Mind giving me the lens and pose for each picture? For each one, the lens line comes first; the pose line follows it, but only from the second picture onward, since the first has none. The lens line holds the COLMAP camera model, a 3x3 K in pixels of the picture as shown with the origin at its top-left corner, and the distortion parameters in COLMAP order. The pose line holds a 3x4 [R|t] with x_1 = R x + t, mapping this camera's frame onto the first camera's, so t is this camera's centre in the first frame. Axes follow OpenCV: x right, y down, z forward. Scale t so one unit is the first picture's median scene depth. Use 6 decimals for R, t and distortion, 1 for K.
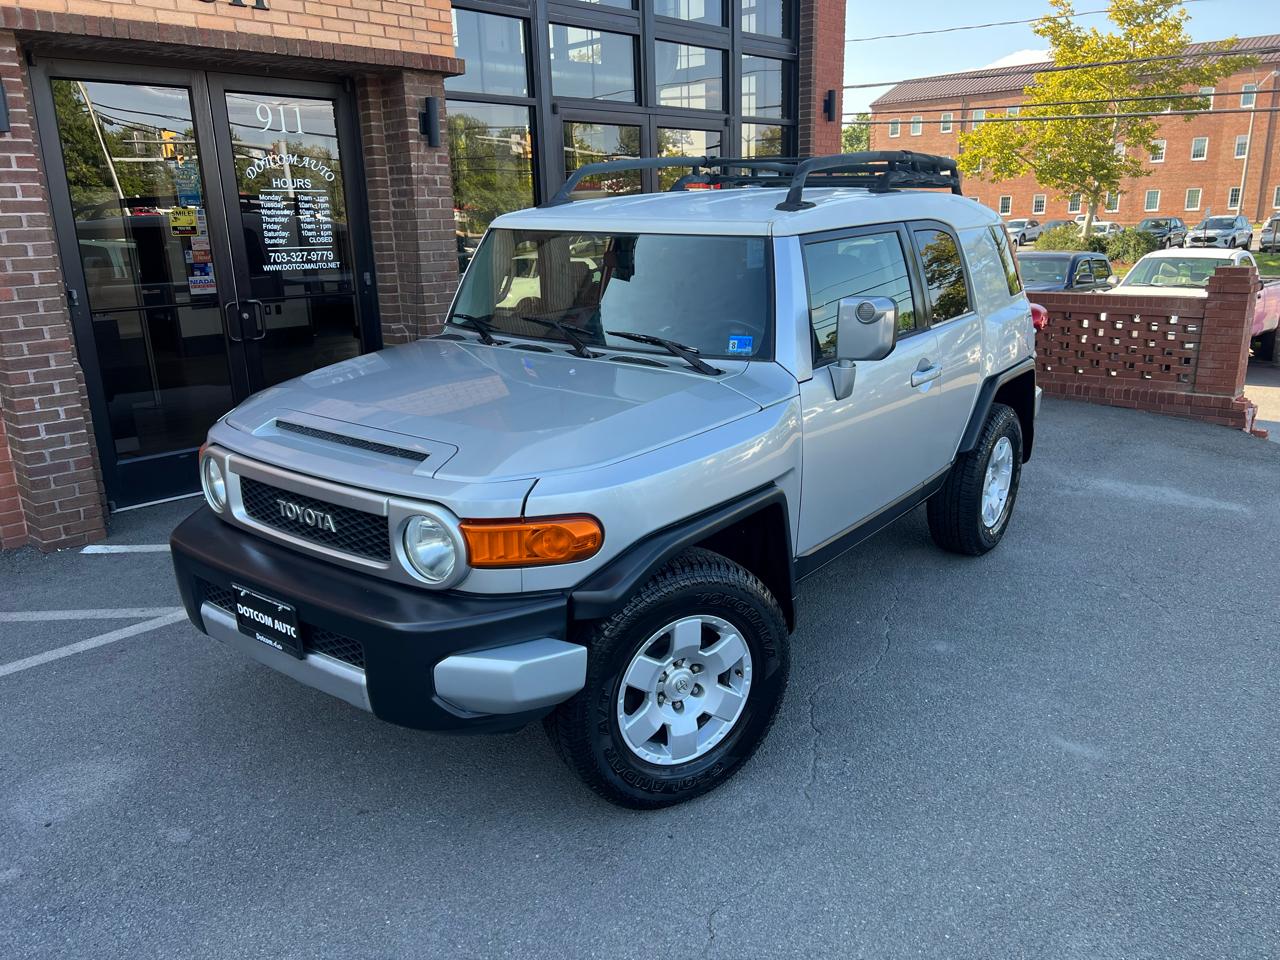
lens RADIAL K [[962.7, 0, 643.2], [0, 962.7, 488.1], [0, 0, 1]] dist [0.047229, -0.054689]
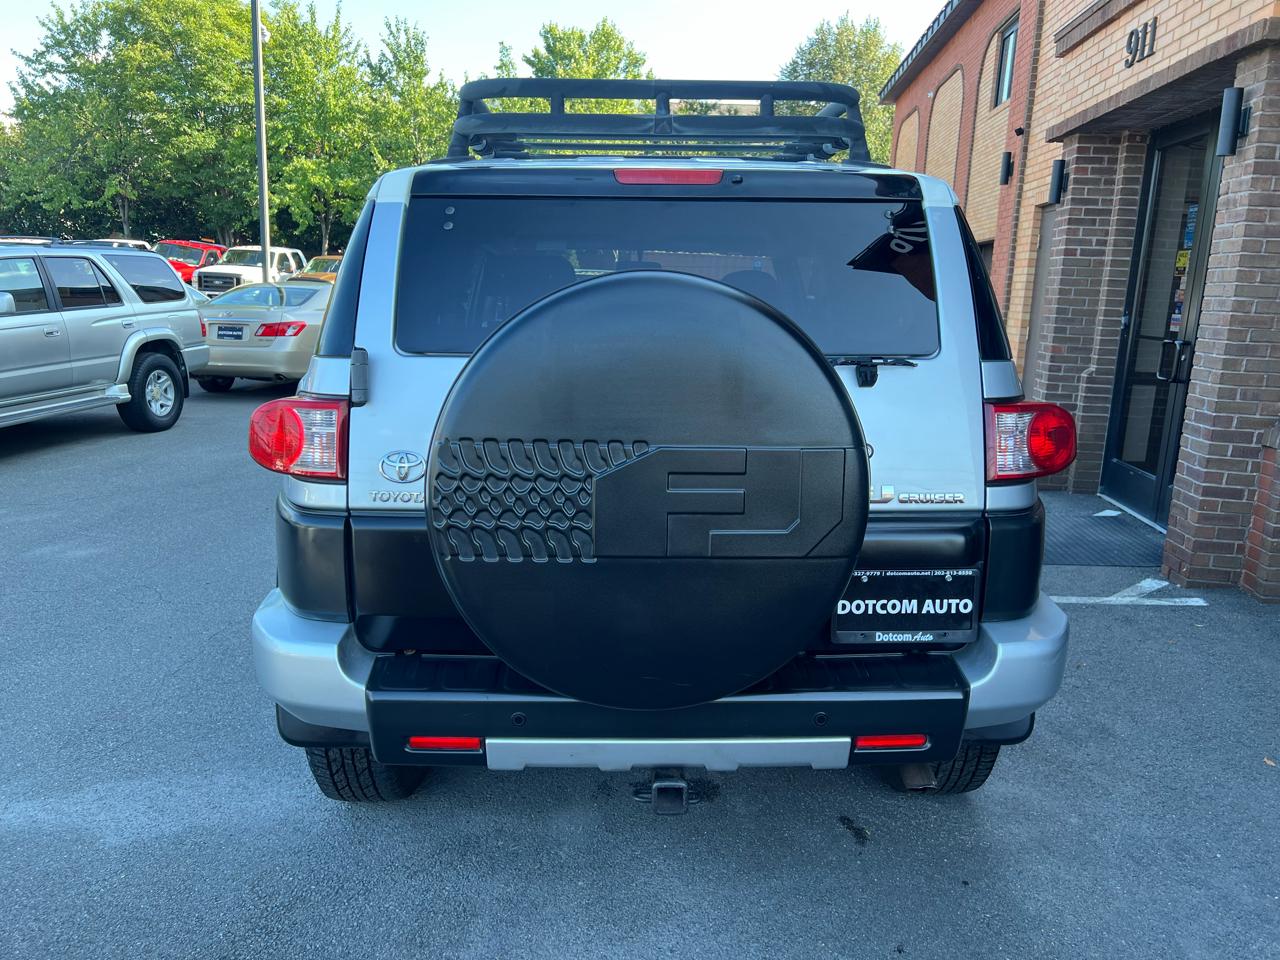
lens RADIAL K [[962.6, 0, 637.3], [0, 962.6, 482.5], [0, 0, 1]] dist [0.059742, -0.070533]
pose [[-0.789580, 0.114981, -0.602779, 0.642464], [-0.184725, 0.892190, 0.412157, -0.378046], [0.585184, 0.436779, -0.683216, 1.442387]]
